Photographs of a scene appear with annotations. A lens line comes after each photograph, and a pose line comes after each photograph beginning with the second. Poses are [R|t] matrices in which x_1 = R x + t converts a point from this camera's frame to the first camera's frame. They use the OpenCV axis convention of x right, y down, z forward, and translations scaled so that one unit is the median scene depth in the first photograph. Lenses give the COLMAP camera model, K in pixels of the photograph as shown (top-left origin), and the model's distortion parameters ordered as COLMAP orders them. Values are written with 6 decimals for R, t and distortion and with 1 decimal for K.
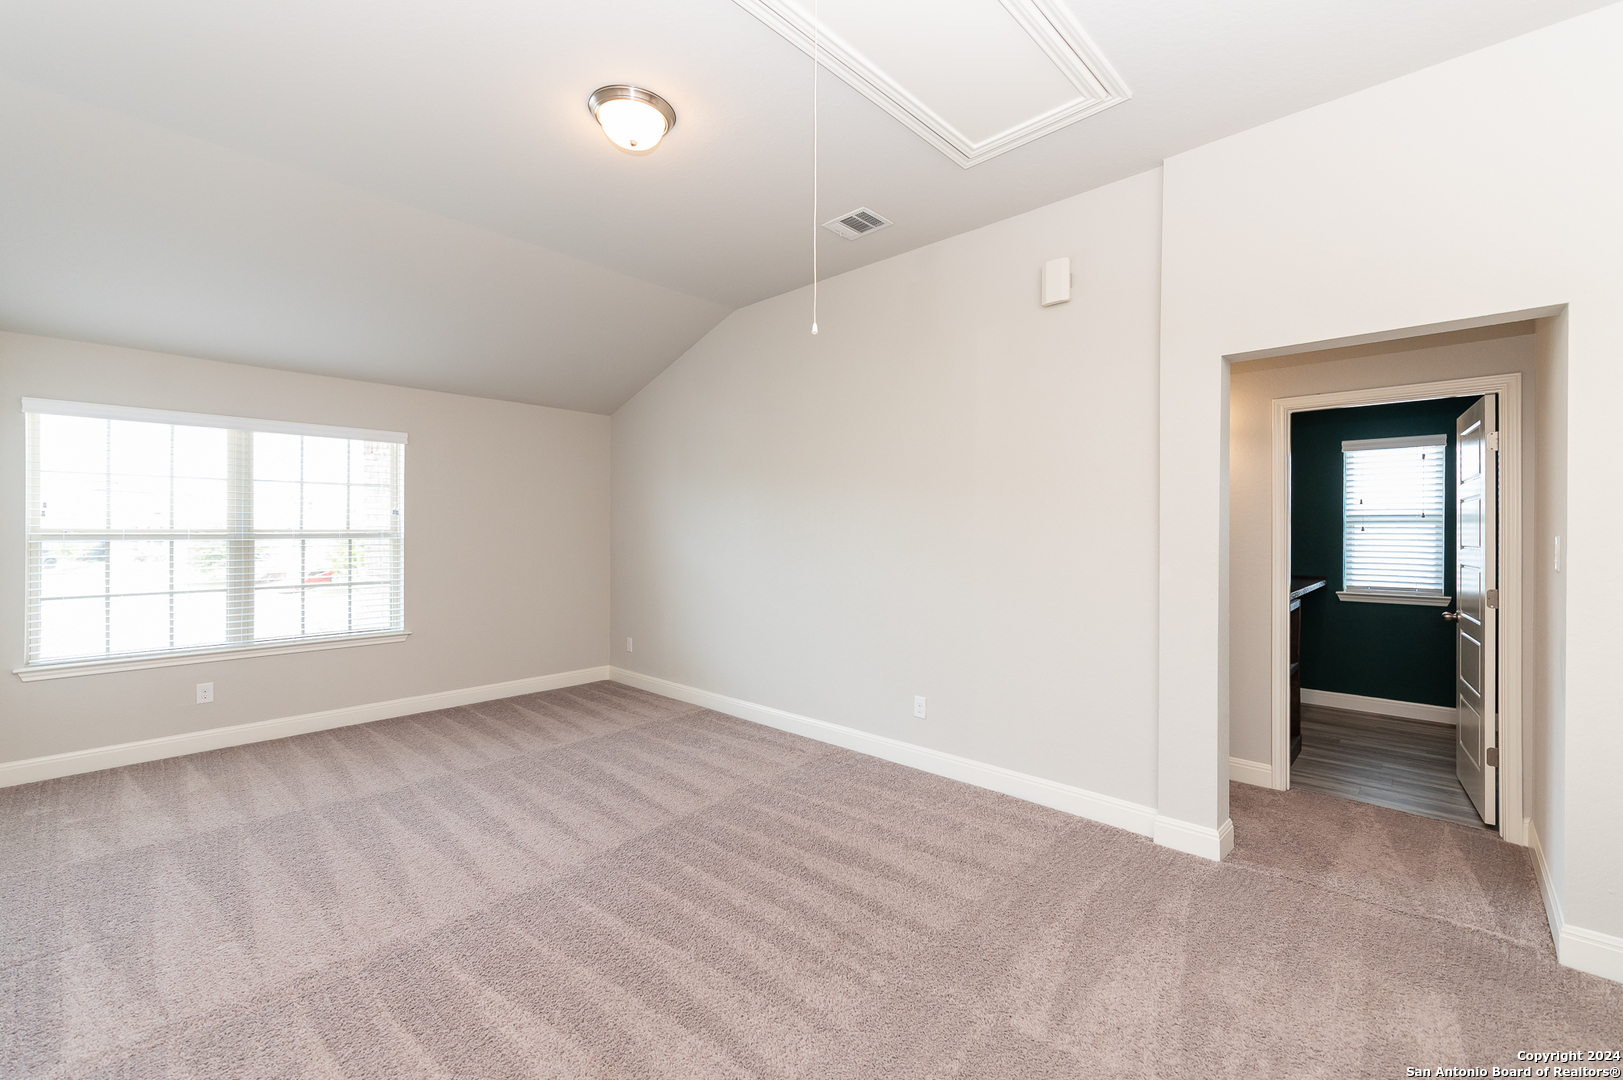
lens RADIAL K [[666.8, 0, 824.2], [0, 666.8, 530.7], [0, 0, 1]] dist [0.003799, -0.000140]
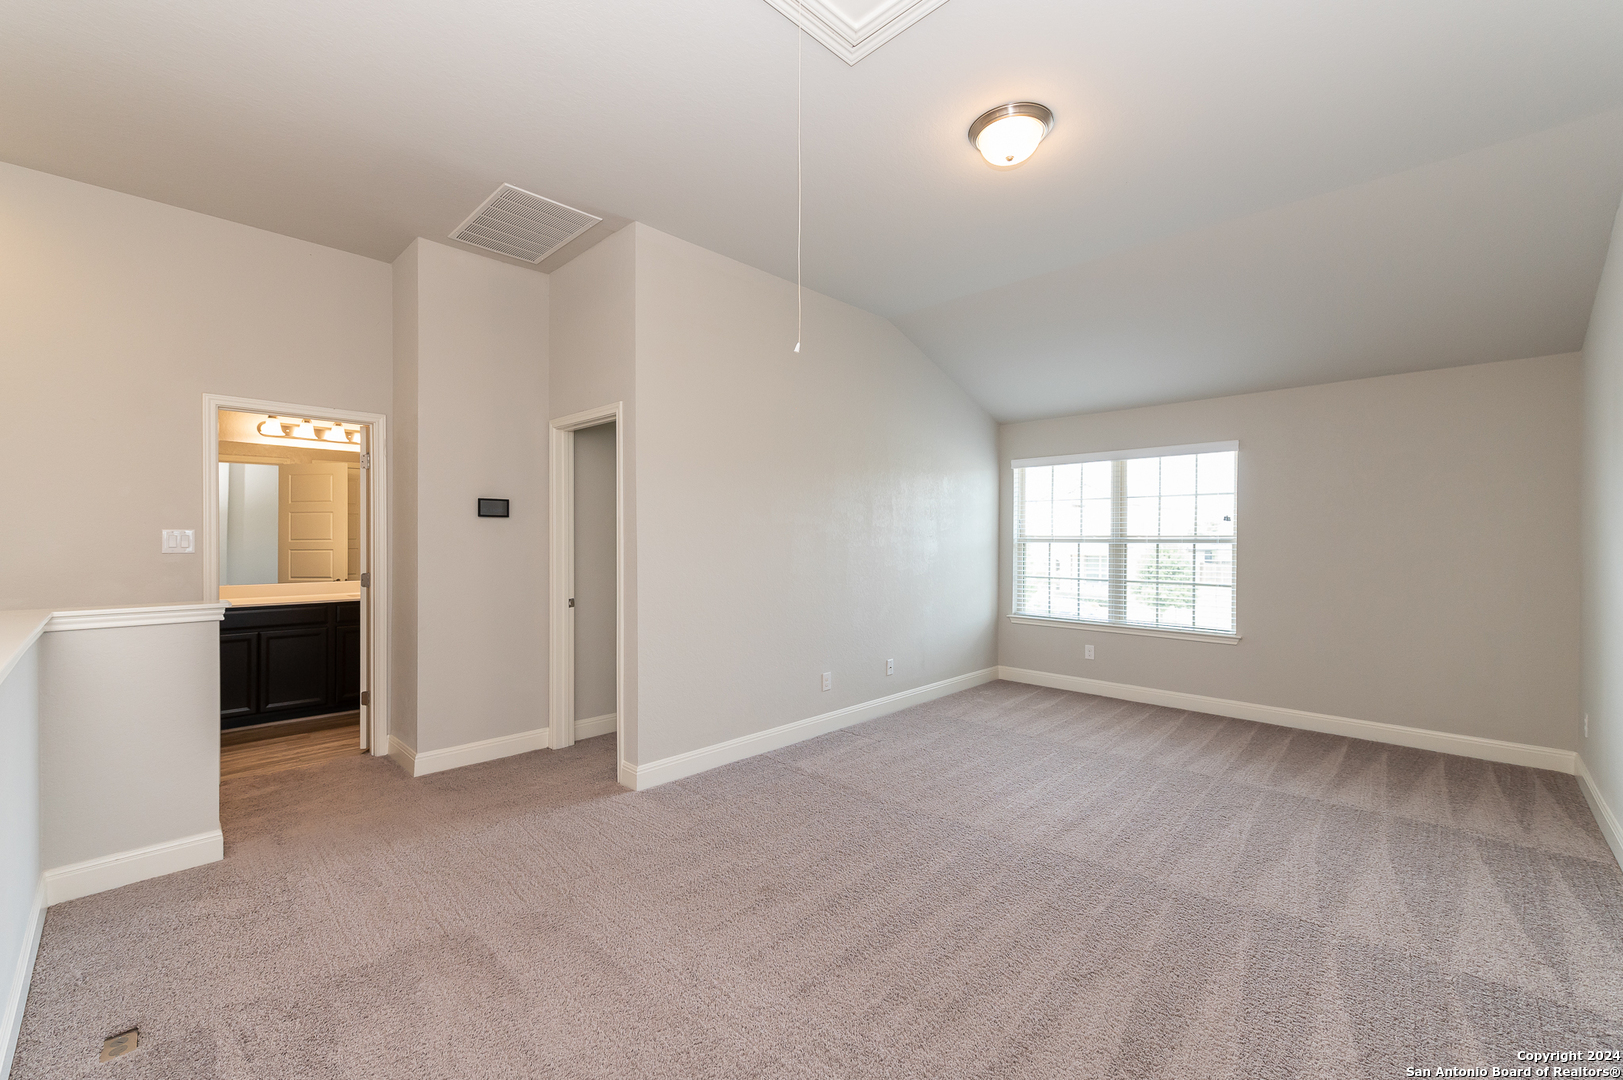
lens RADIAL K [[654.1, 0, 811.5], [0, 654.1, 540.0], [0, 0, 1]] dist [0.002654, 0.000106]
pose [[-0.017987, 0.002915, -0.999834, 0.434589], [0.000157, 0.999996, 0.002913, 0.003058], [0.999838, -0.000105, -0.017988, 0.422286]]
